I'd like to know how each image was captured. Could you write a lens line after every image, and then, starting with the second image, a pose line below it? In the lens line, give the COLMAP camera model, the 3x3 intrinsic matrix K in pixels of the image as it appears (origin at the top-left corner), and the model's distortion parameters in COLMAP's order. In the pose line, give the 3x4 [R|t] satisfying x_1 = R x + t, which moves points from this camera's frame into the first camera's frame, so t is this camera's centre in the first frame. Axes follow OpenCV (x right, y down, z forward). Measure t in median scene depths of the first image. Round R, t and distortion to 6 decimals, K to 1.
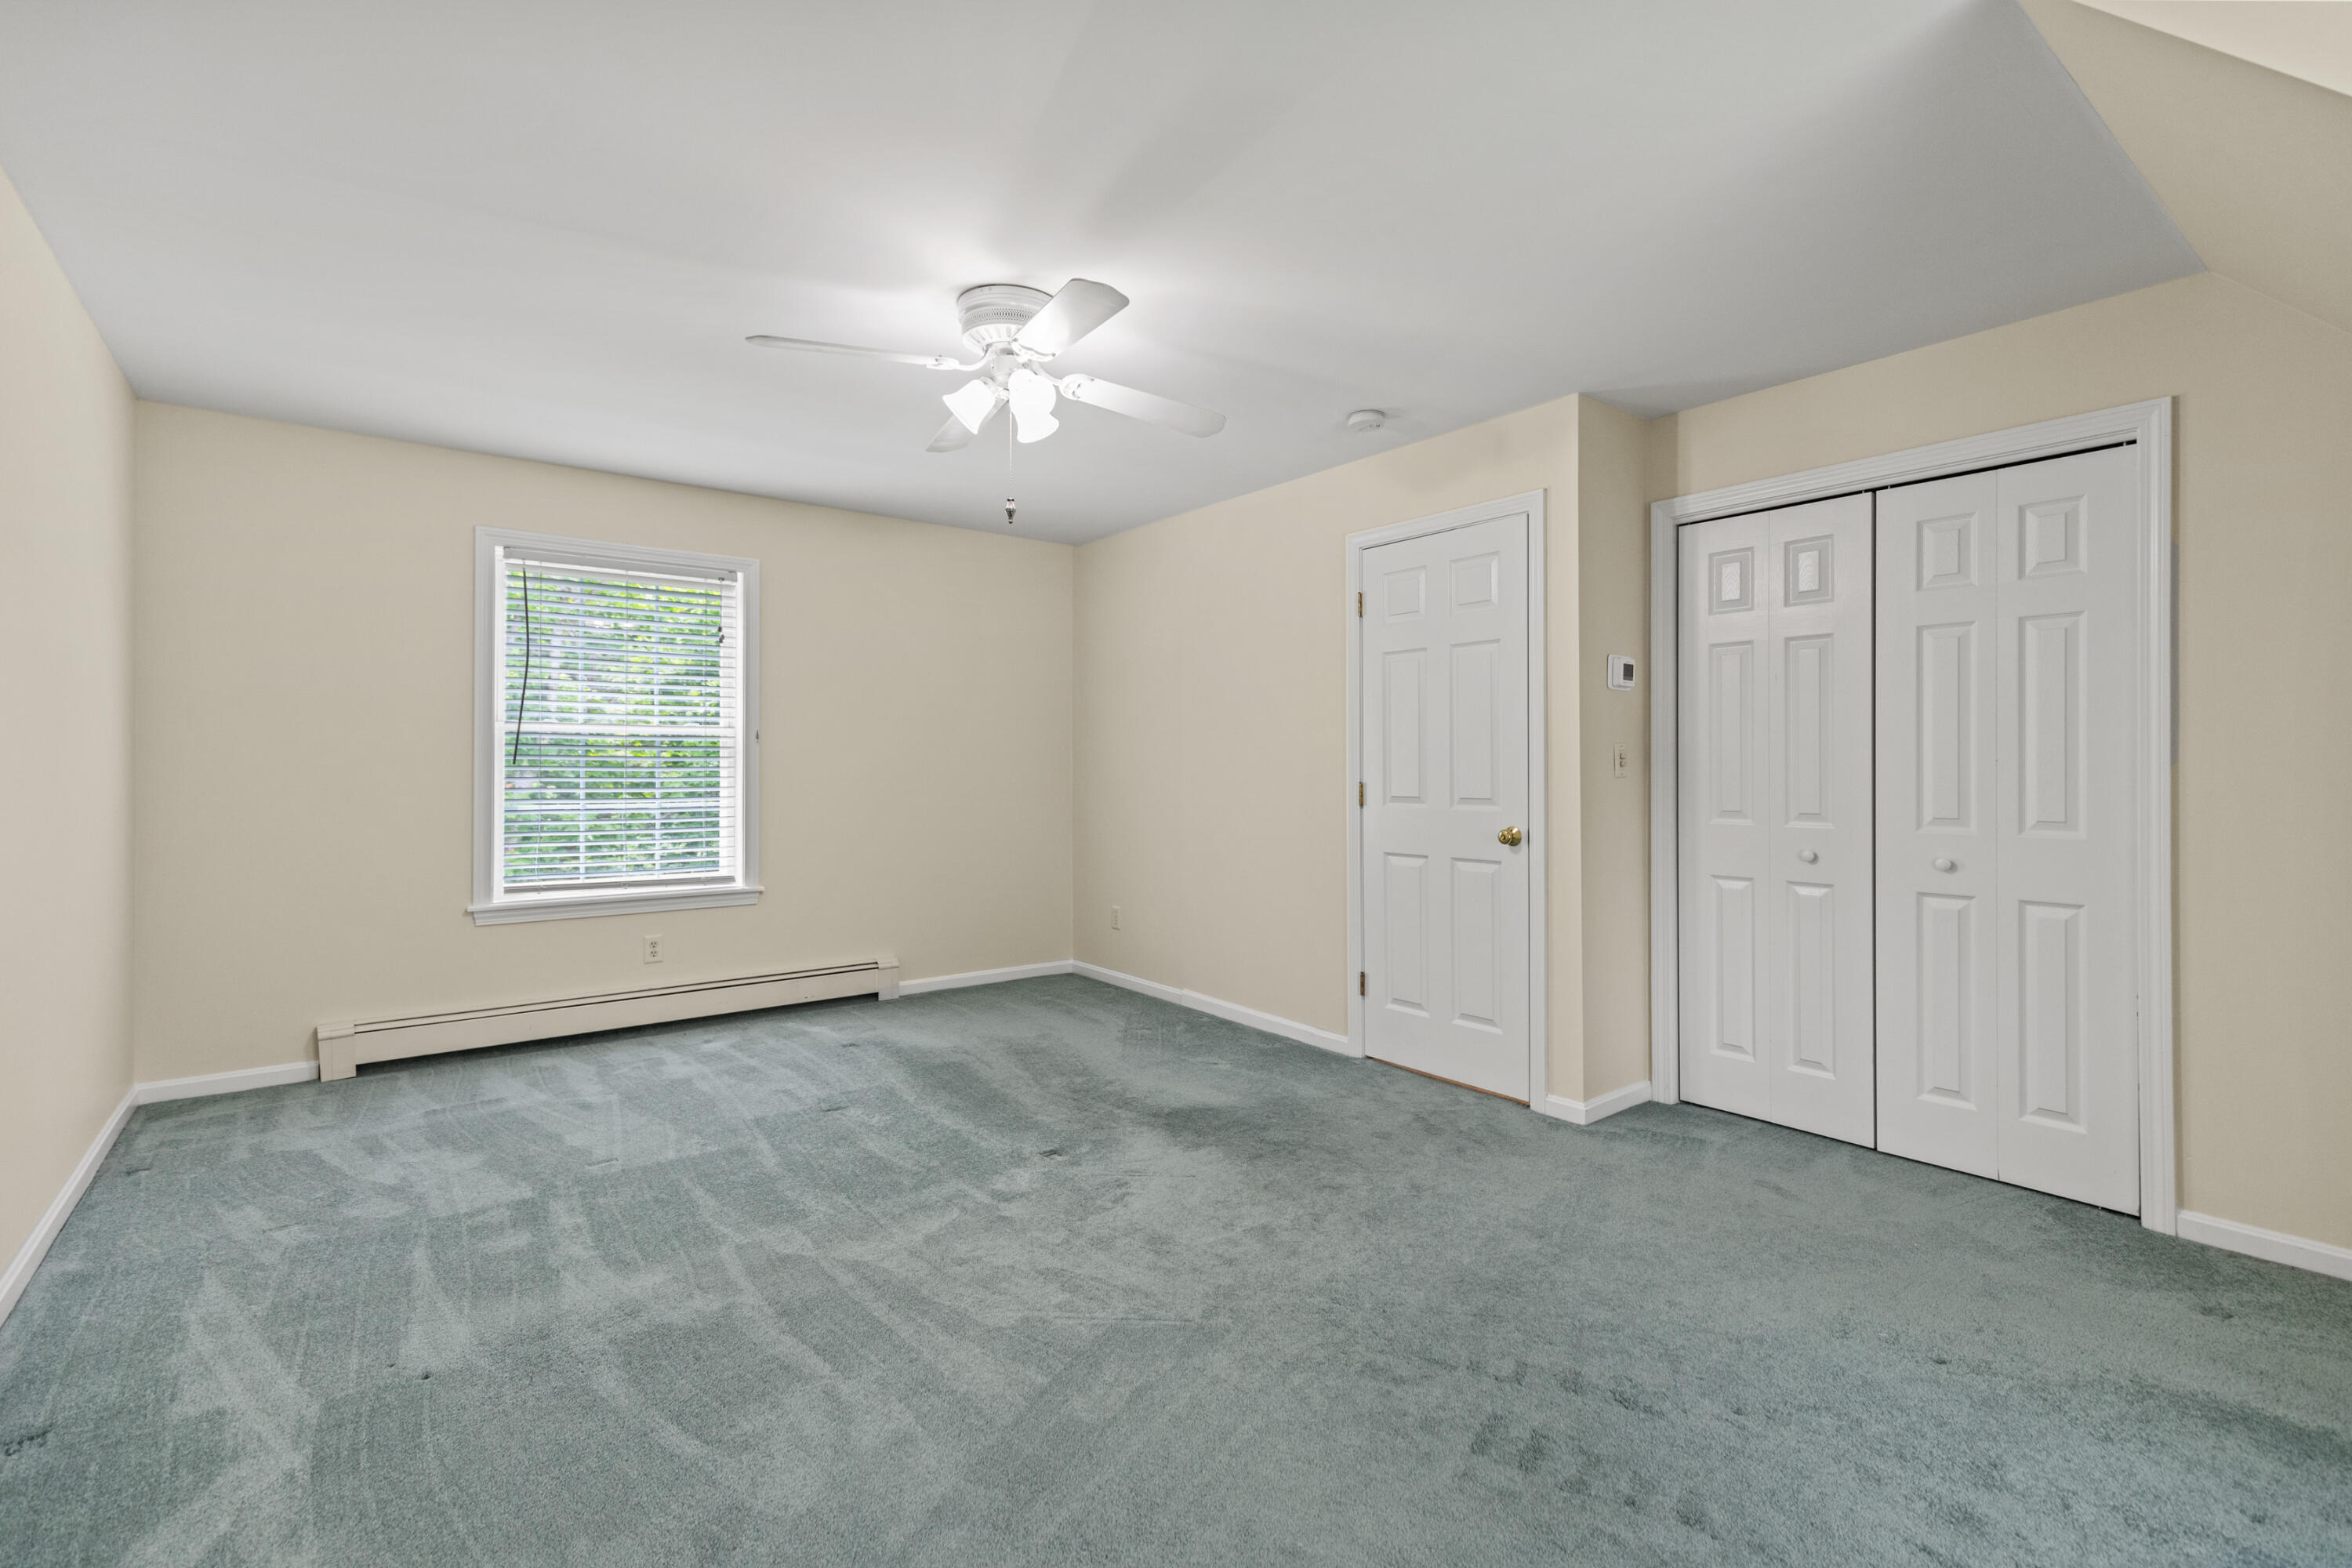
lens RADIAL K [[1059.5, 0, 1196.8], [0, 1059.5, 779.2], [0, 0, 1]] dist [0.006413, 0.000513]
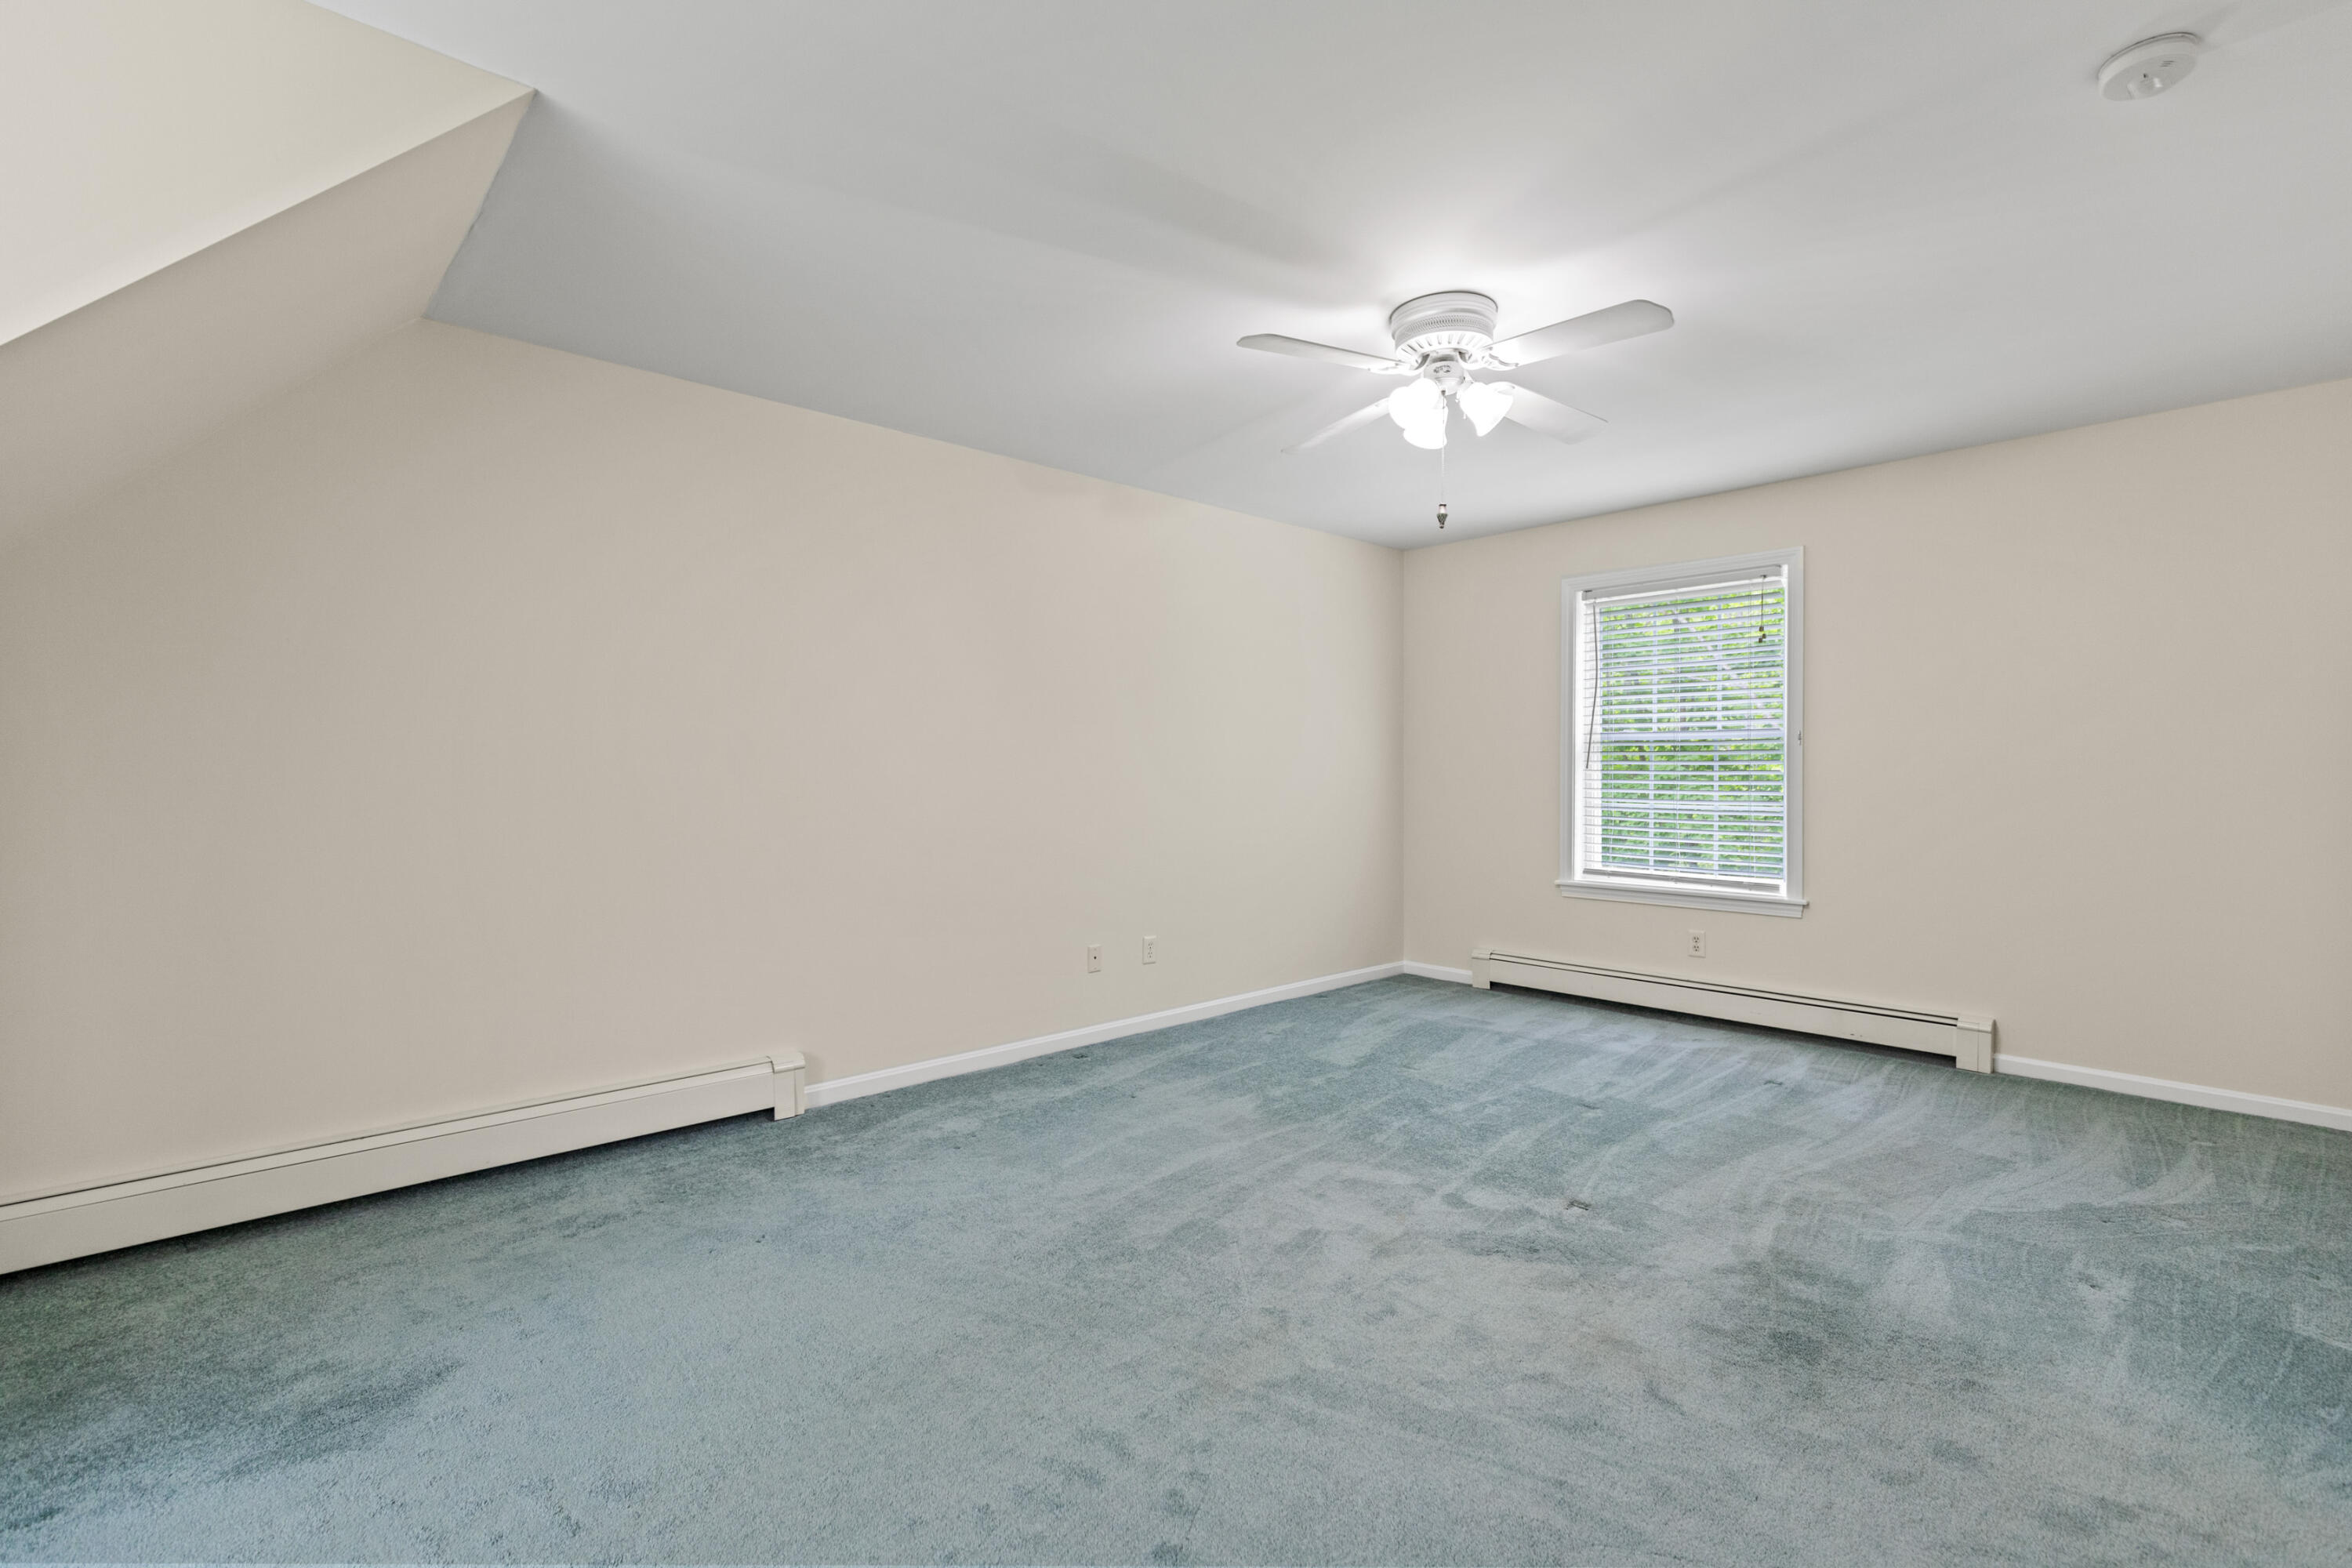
lens RADIAL K [[1059.5, 0, 1184.9], [0, 1059.5, 783.4], [0, 0, 1]] dist [0.006413, 0.000513]
pose [[0.082323, 0.012223, -0.996531, 0.539481], [-0.011192, 0.999873, 0.011340, -0.005560], [0.996543, 0.010219, 0.082450, 0.446937]]
